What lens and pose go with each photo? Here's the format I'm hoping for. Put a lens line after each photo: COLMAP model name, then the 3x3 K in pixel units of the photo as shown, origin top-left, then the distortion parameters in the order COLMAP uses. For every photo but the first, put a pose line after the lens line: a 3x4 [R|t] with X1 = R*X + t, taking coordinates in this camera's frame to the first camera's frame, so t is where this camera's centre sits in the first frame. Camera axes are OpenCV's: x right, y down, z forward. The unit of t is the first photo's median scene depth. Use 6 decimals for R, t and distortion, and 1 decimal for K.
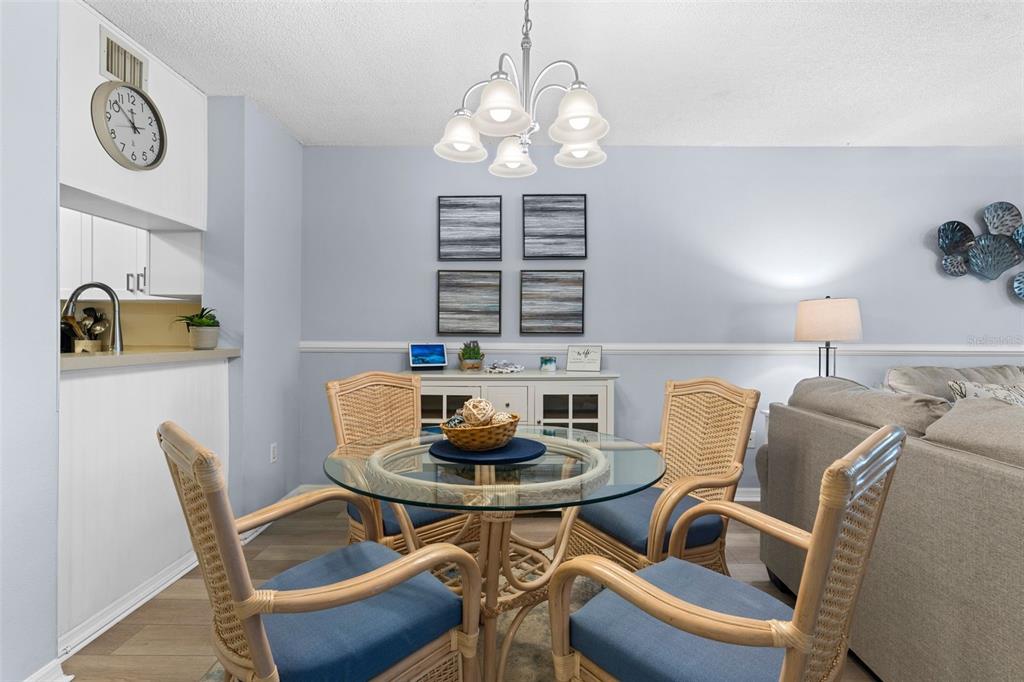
lens RADIAL K [[486.8, 0, 507.7], [0, 486.8, 335.0], [0, 0, 1]] dist [-0.001344, 0.000245]
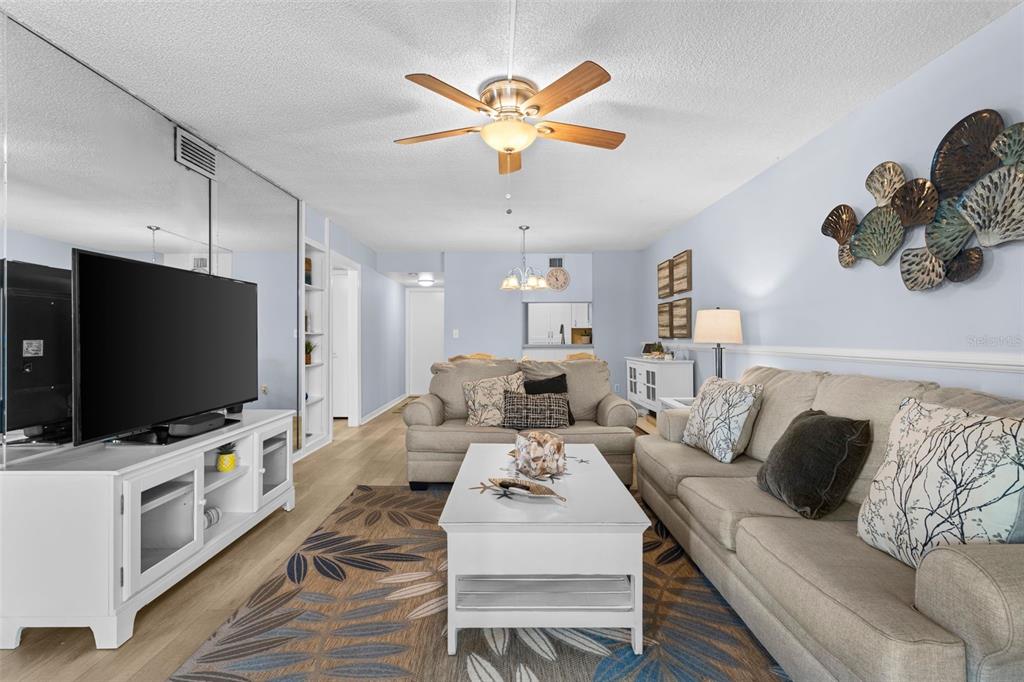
lens RADIAL K [[486.8, 0, 507.7], [0, 486.8, 335.0], [0, 0, 1]] dist [-0.001344, 0.000245]
pose [[0.010100, -0.009286, -0.999906, 1.740773], [-0.008192, 0.999923, -0.009369, 0.007549], [0.999915, 0.008286, 0.010023, 0.400003]]
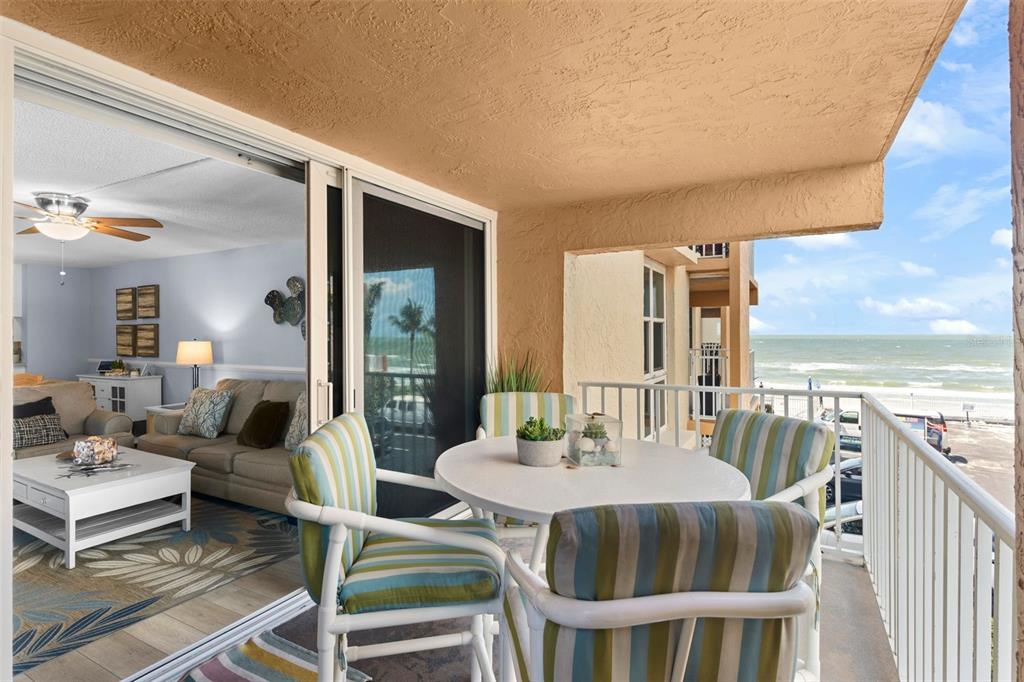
lens RADIAL K [[486.8, 0, 507.7], [0, 486.8, 335.0], [0, 0, 1]] dist [-0.001344, 0.000245]
pose [[0.883349, -0.007934, -0.468649, 2.303562], [0.001660, 0.999903, -0.013799, -0.060510], [0.468713, 0.011411, 0.883277, -0.047682]]
